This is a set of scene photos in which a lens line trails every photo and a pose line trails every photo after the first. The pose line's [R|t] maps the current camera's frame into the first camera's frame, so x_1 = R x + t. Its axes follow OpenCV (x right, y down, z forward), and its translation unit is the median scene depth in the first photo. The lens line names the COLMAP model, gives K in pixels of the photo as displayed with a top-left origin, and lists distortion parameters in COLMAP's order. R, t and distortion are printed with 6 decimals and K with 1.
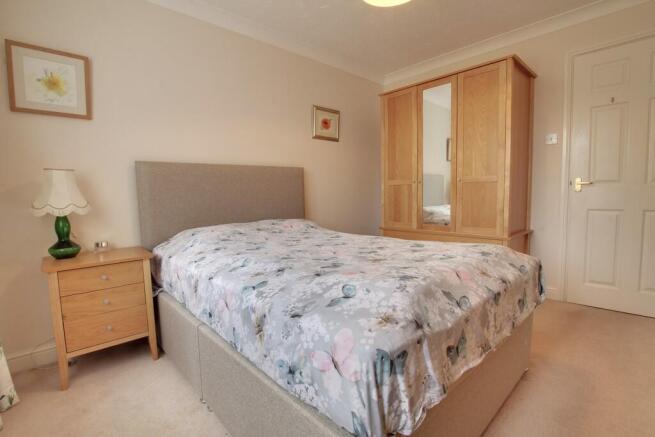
lens RADIAL K [[320.3, 0, 327.5], [0, 320.3, 218.5], [0, 0, 1]] dist [-0.033731, 0.000470]
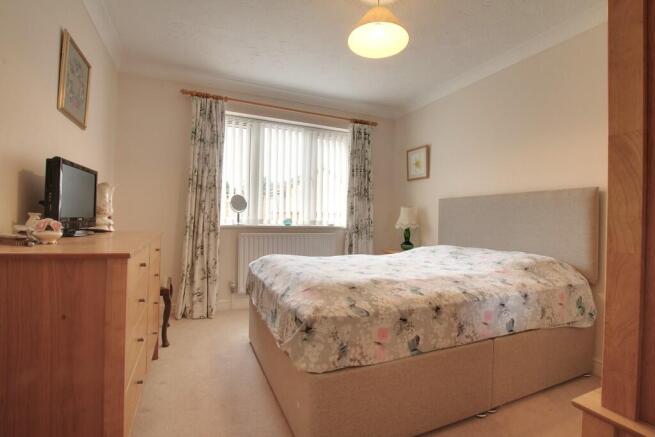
lens RADIAL K [[320.3, 0, 327.5], [0, 320.3, 218.5], [0, 0, 1]] dist [-0.033731, 0.000470]
pose [[-0.363615, 0.009145, -0.931505, 1.278805], [-0.090948, 0.994826, 0.045268, -0.121229], [0.927099, 0.101178, -0.360902, 1.246036]]
